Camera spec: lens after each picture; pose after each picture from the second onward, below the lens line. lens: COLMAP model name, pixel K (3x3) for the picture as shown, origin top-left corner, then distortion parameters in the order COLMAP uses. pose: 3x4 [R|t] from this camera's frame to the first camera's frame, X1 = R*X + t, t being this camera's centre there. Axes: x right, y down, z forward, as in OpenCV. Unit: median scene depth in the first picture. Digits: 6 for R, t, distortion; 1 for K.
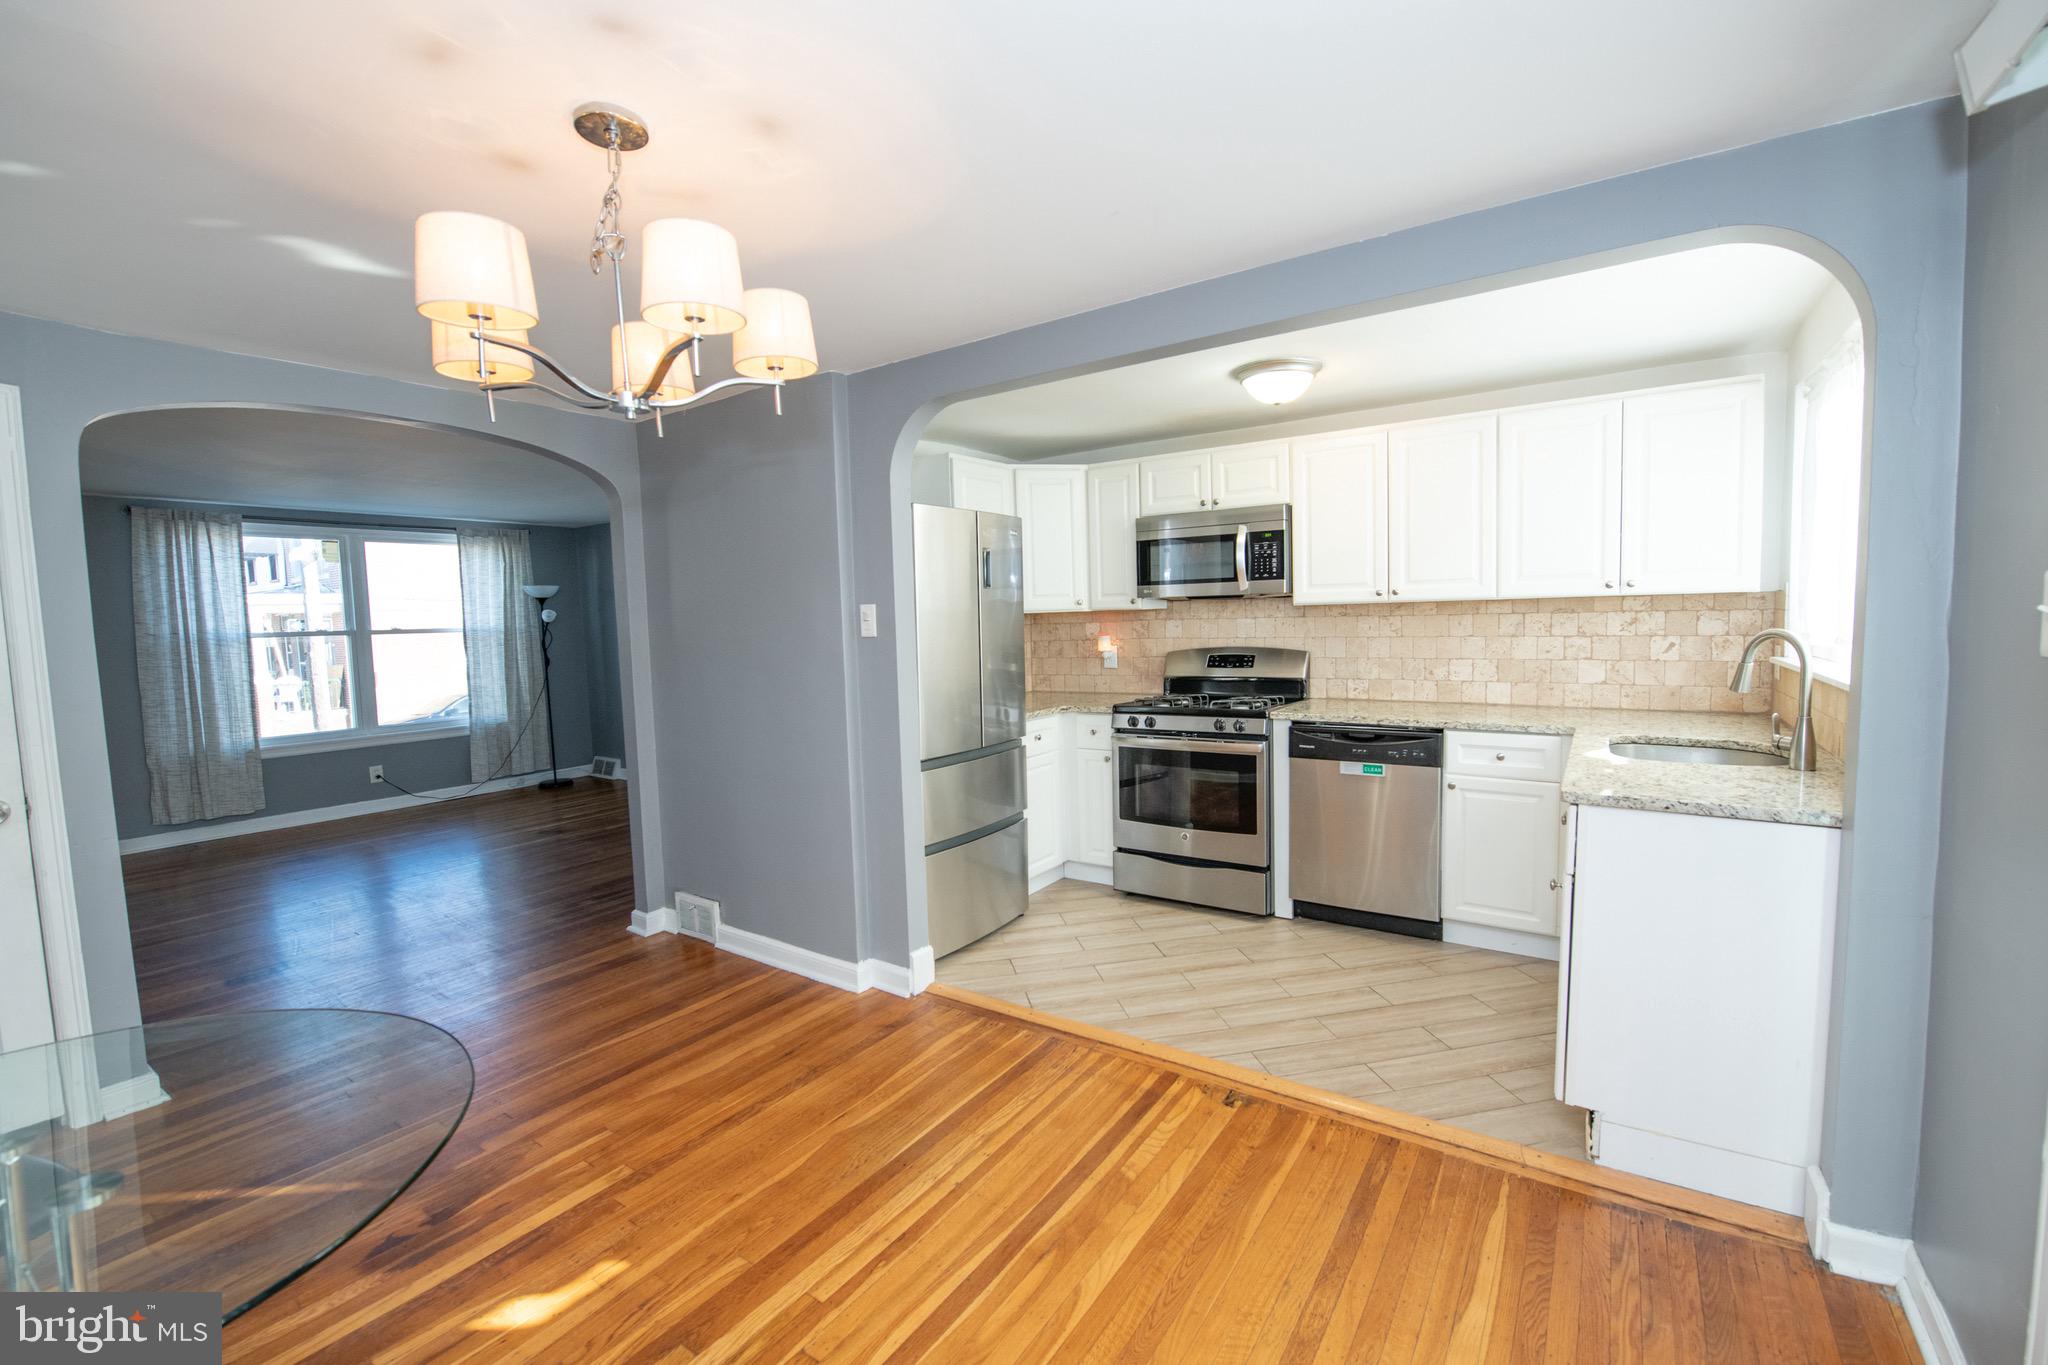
lens RADIAL K [[855.6, 0, 1046.0], [0, 855.6, 676.3], [0, 0, 1]] dist [-0.018356, -0.000705]
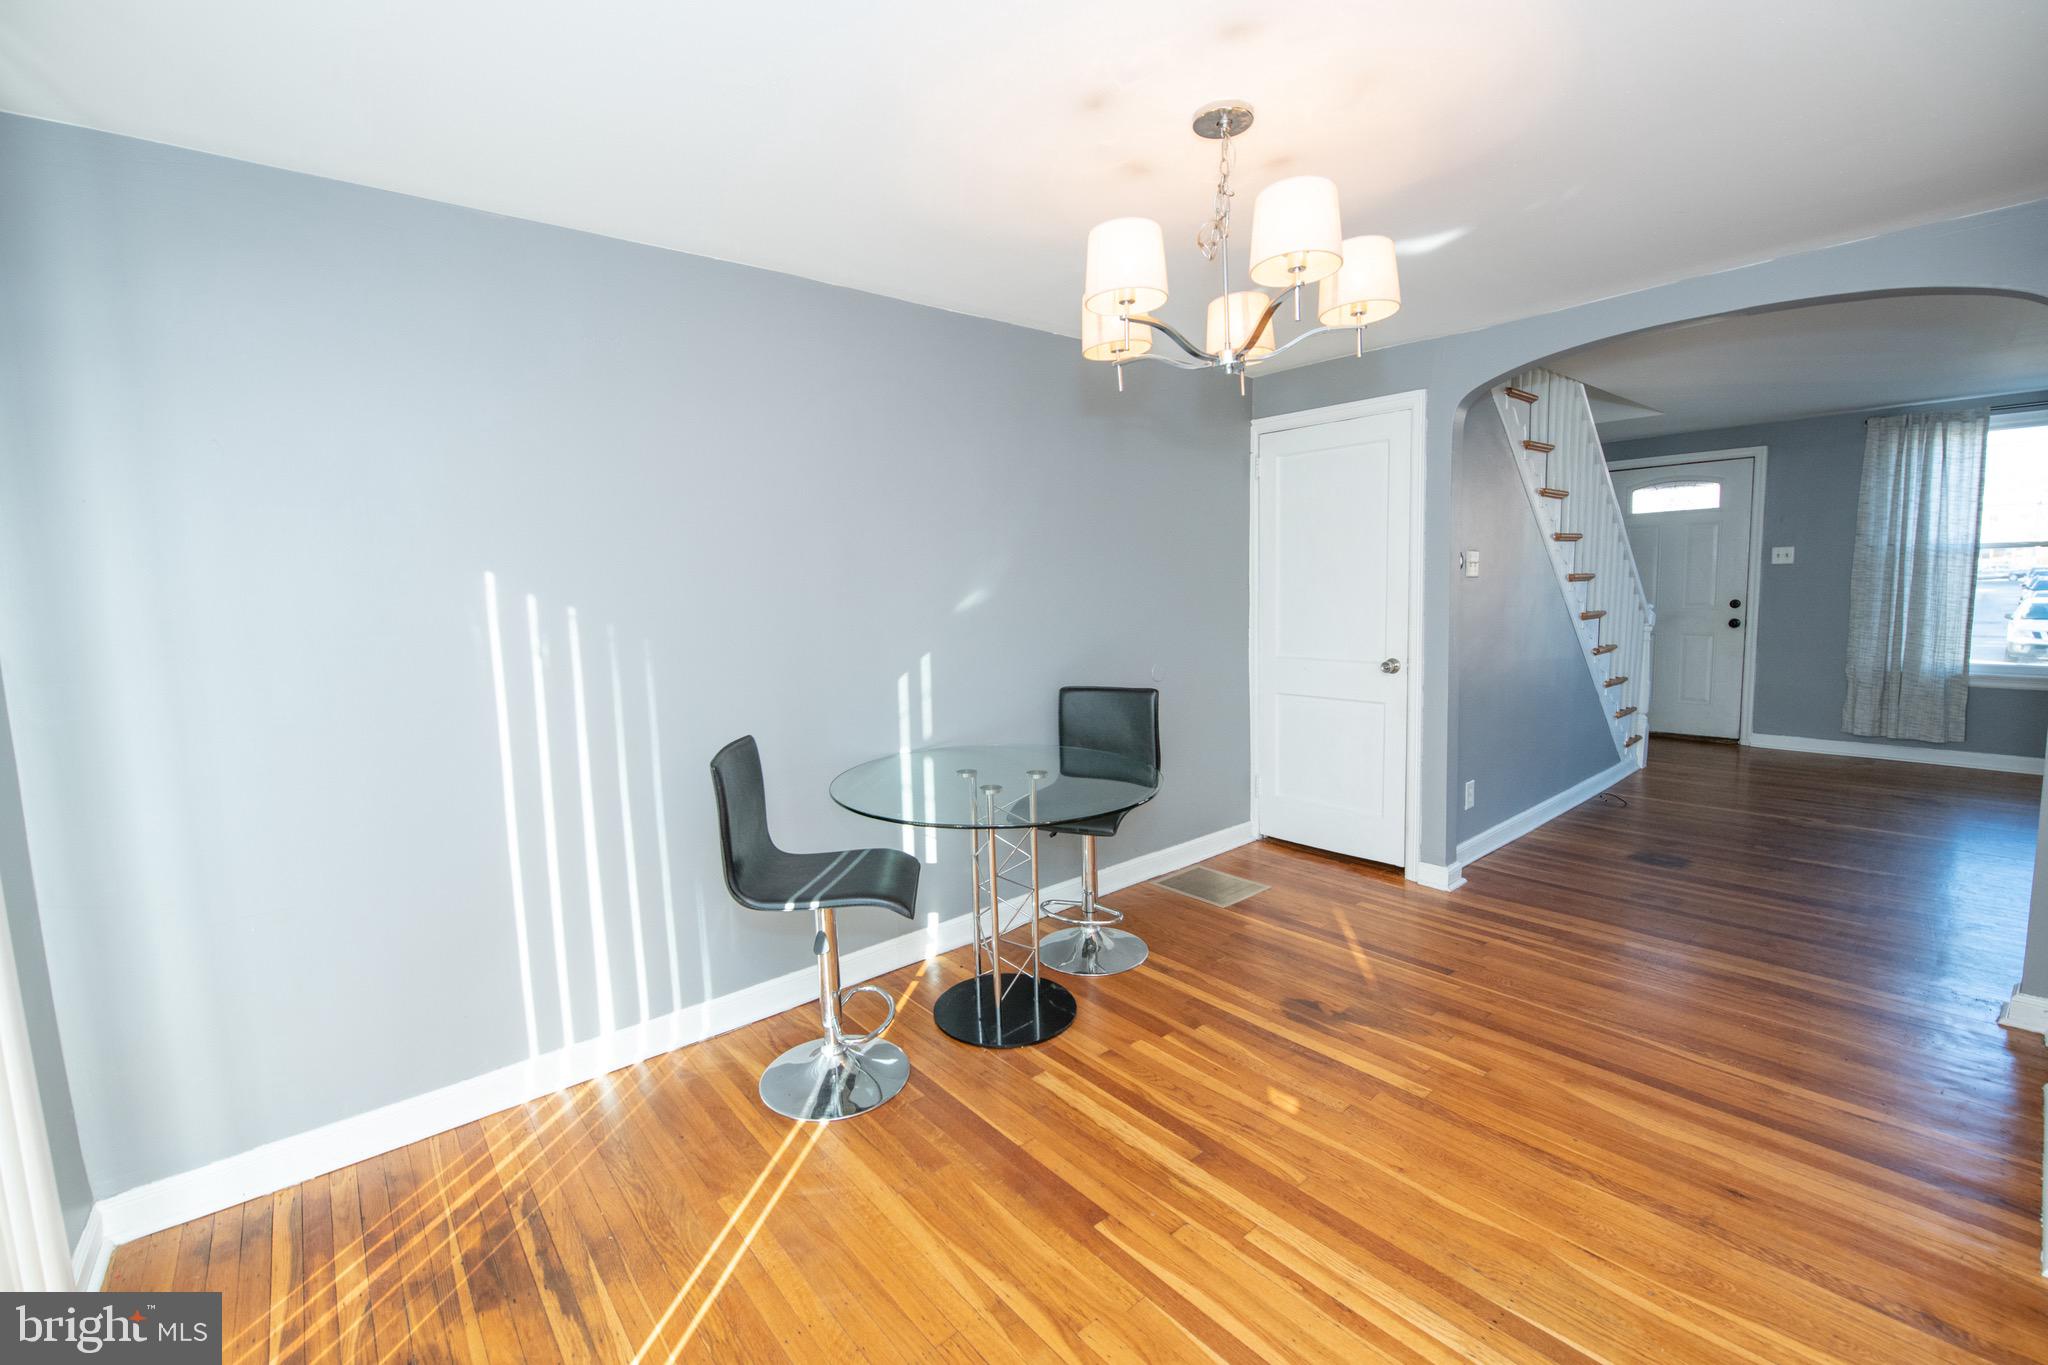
lens RADIAL K [[856.0, 0, 1007.0], [0, 856.0, 675.4], [0, 0, 1]] dist [-0.018930, -0.000277]
pose [[-0.293830, 0.136661, -0.946038, 0.309840], [-0.027829, 0.988084, 0.151378, -0.028316], [0.955453, 0.070807, -0.286525, 0.444975]]
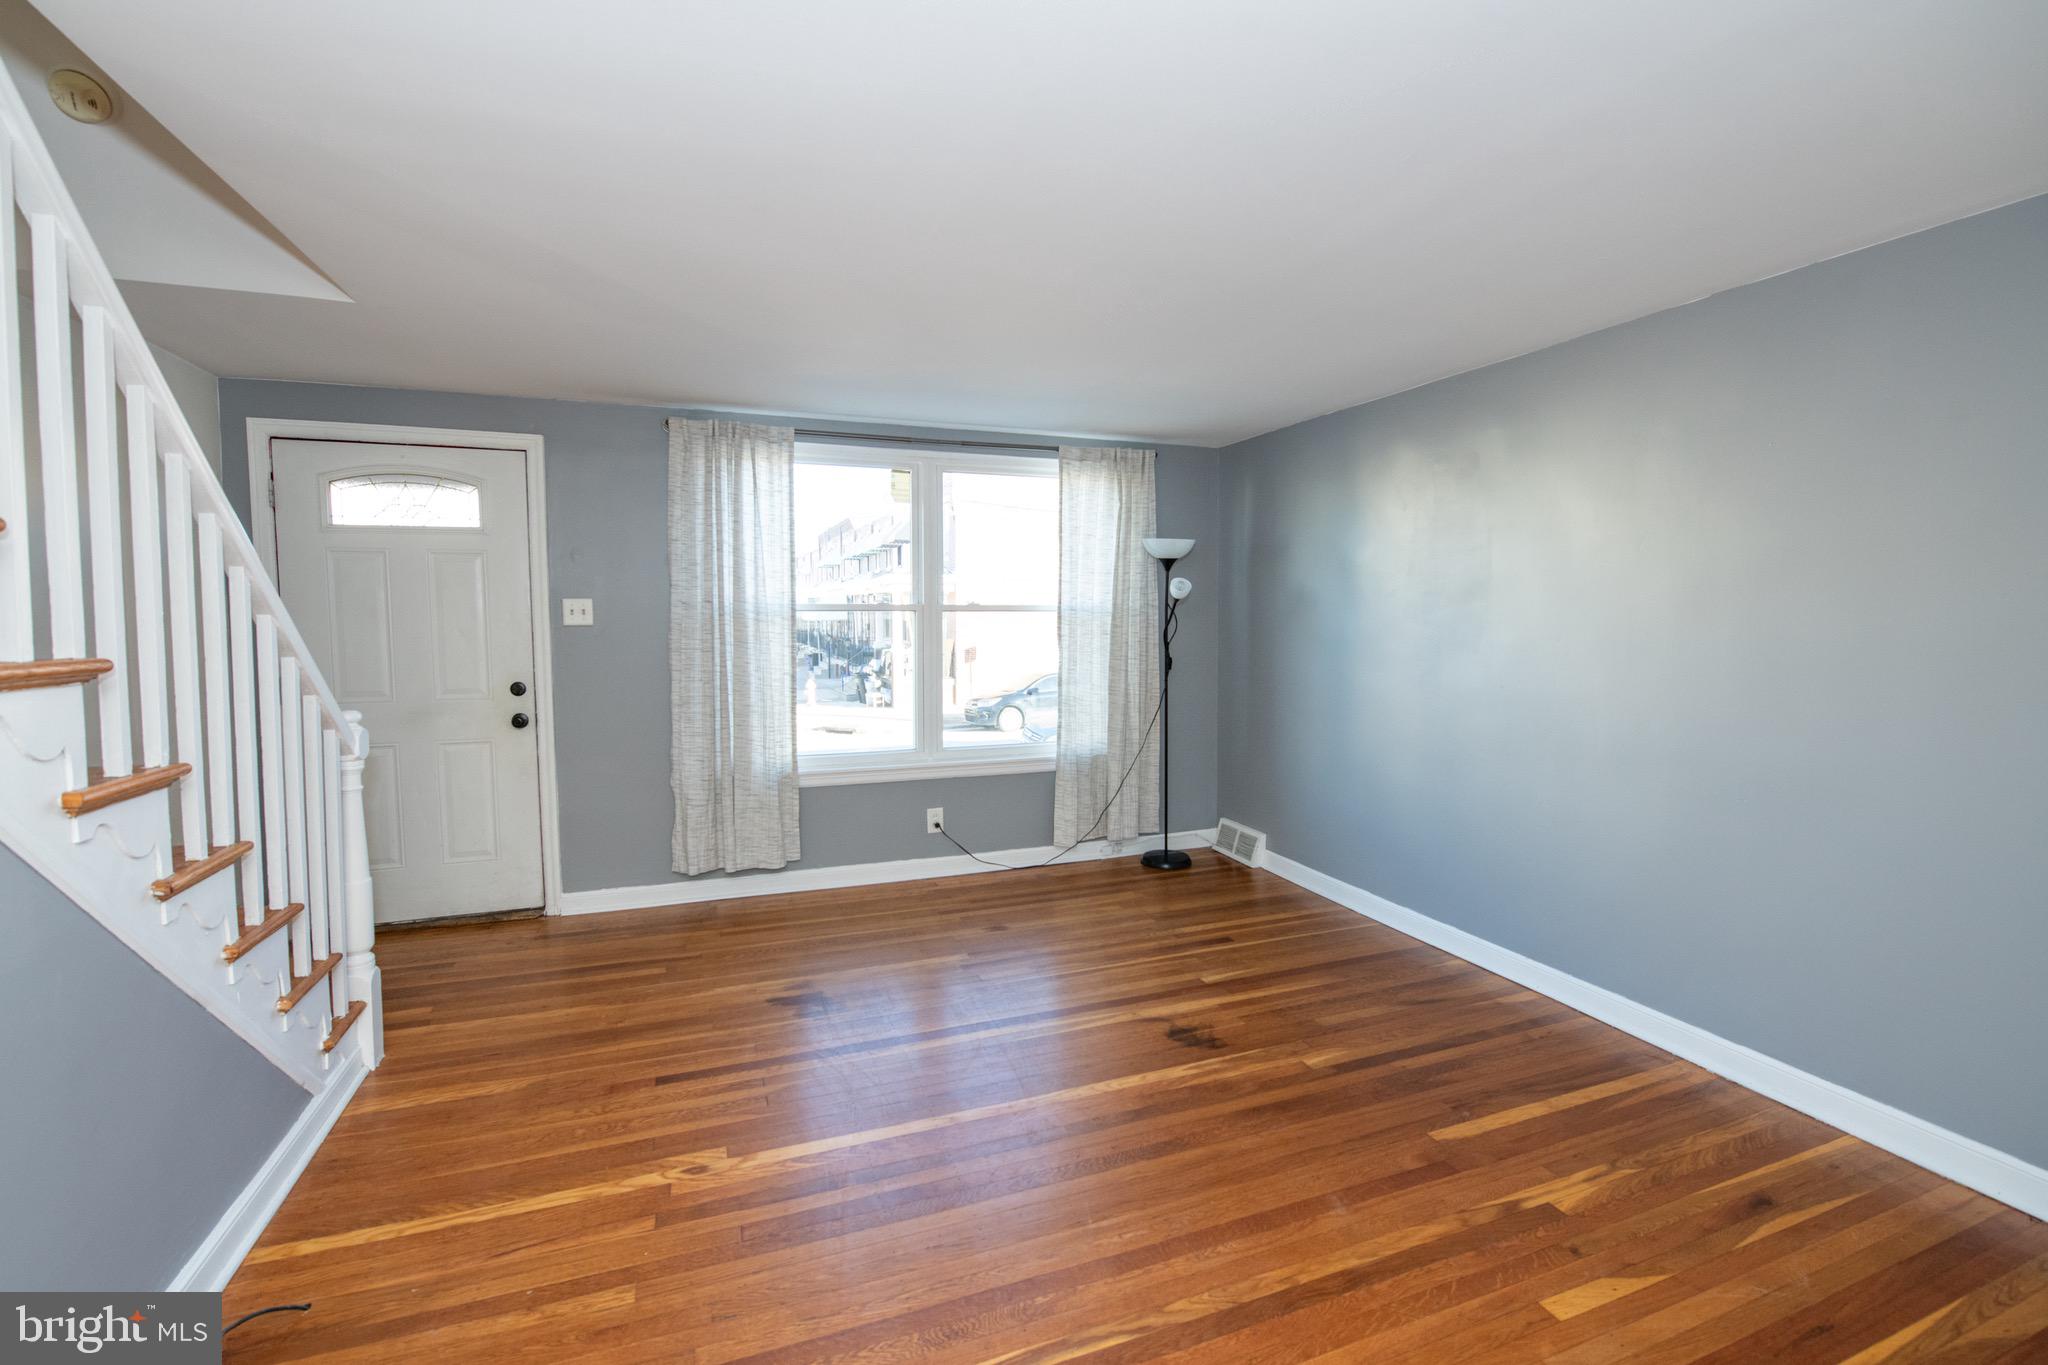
lens RADIAL K [[865.3, 0, 1007.9], [0, 865.3, 673.6], [0, 0, 1]] dist [-0.015089, -0.000681]
pose [[0.801687, 0.068619, -0.593792, -0.606358], [-0.063324, 0.997548, 0.029783, -0.041826], [0.594380, 0.013725, 0.804067, 0.841969]]
